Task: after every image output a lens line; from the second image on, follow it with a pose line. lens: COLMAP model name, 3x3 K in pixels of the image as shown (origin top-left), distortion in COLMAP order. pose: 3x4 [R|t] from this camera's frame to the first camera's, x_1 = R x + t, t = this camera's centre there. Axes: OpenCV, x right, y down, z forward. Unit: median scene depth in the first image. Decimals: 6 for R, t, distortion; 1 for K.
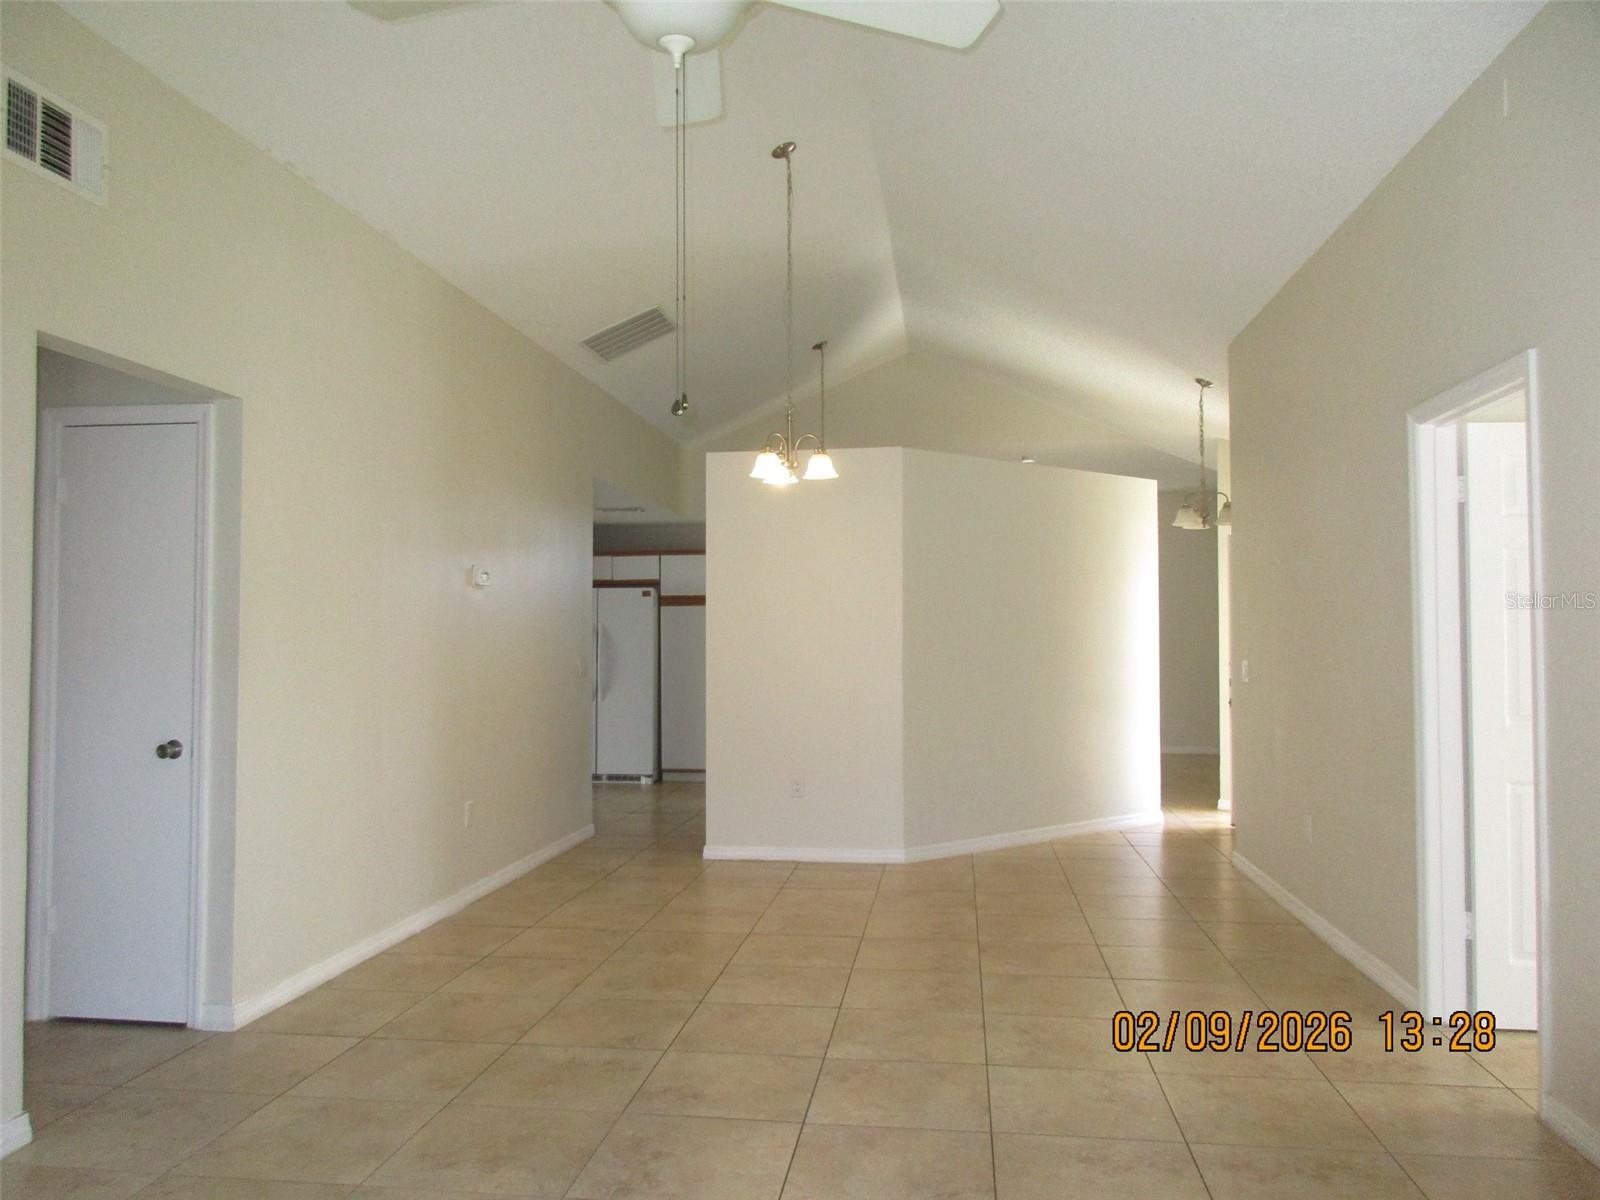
lens RADIAL K [[1195.4, 0, 800.4], [0, 1195.4, 597.4], [0, 0, 1]] dist [0.009220, -0.003512]
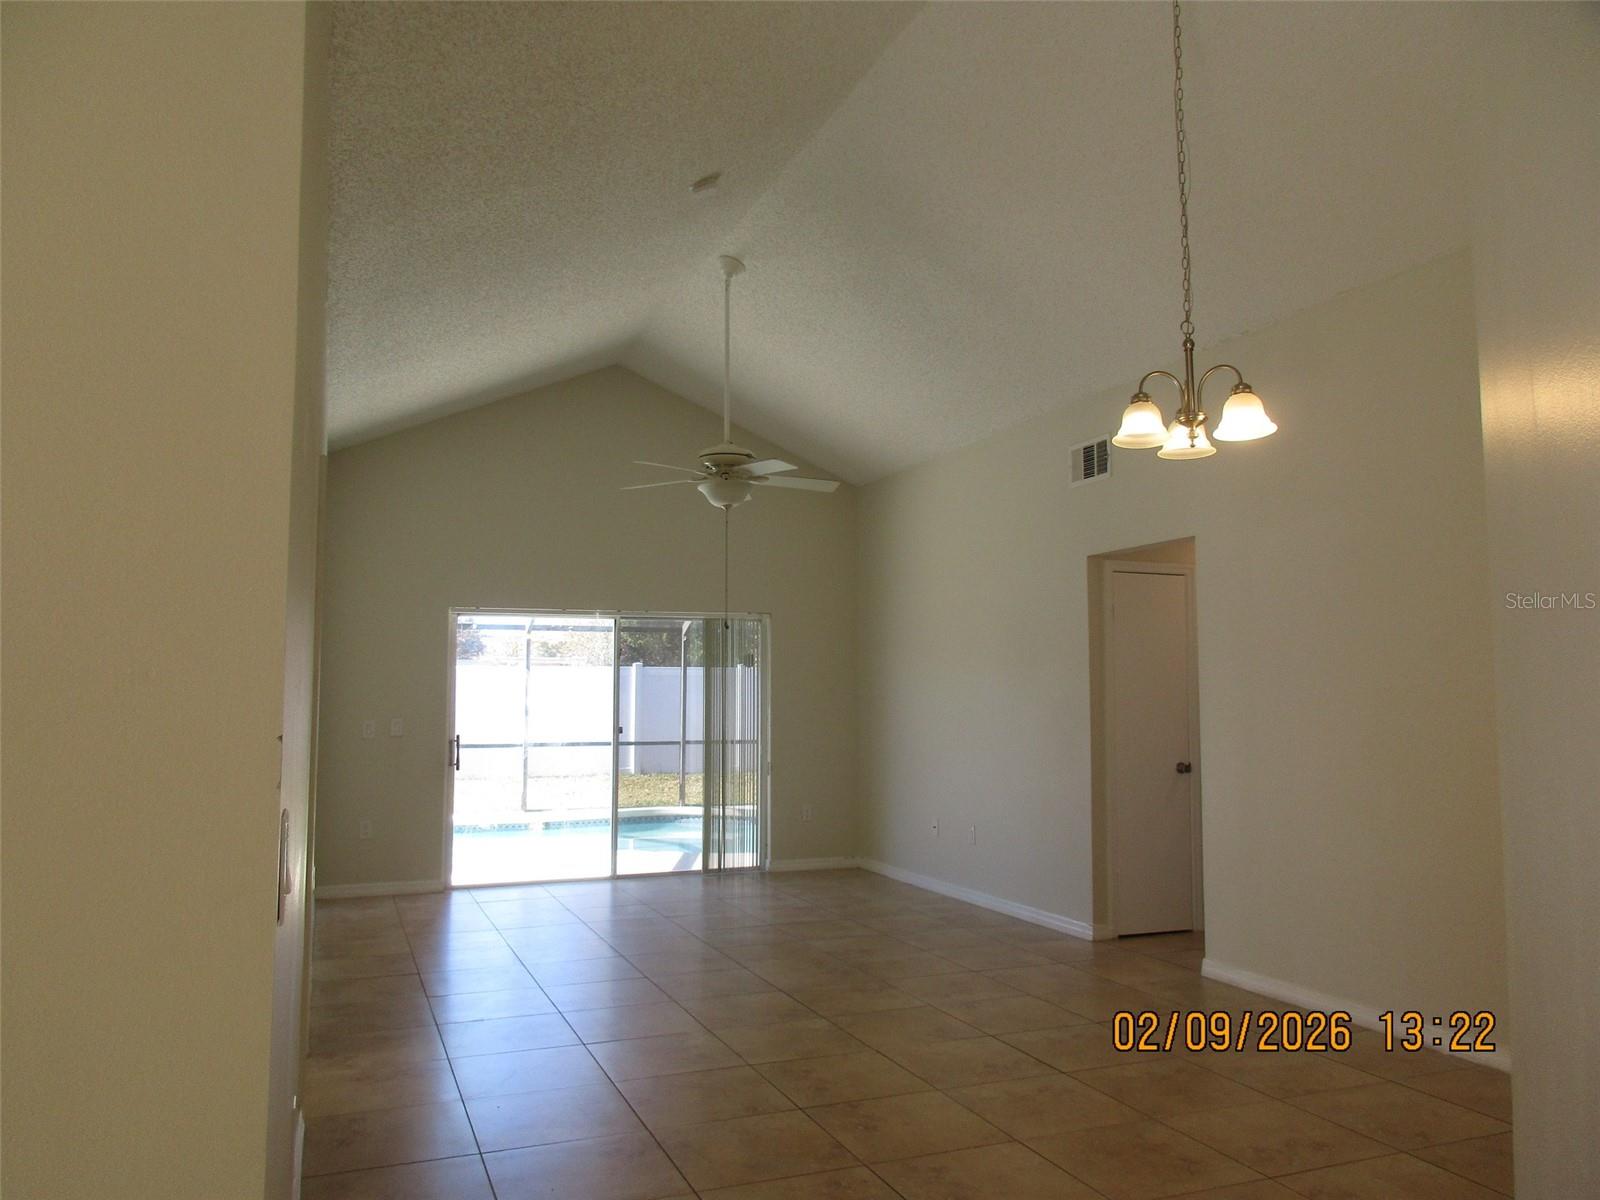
lens RADIAL K [[1195.4, 0, 799.8], [0, 1195.4, 598.4], [0, 0, 1]] dist [0.009220, -0.003512]
pose [[-0.875315, -0.035148, -0.482275, 0.707972], [0.024015, 0.992964, -0.115954, 0.070316], [0.482957, -0.113078, -0.868312, 2.202547]]
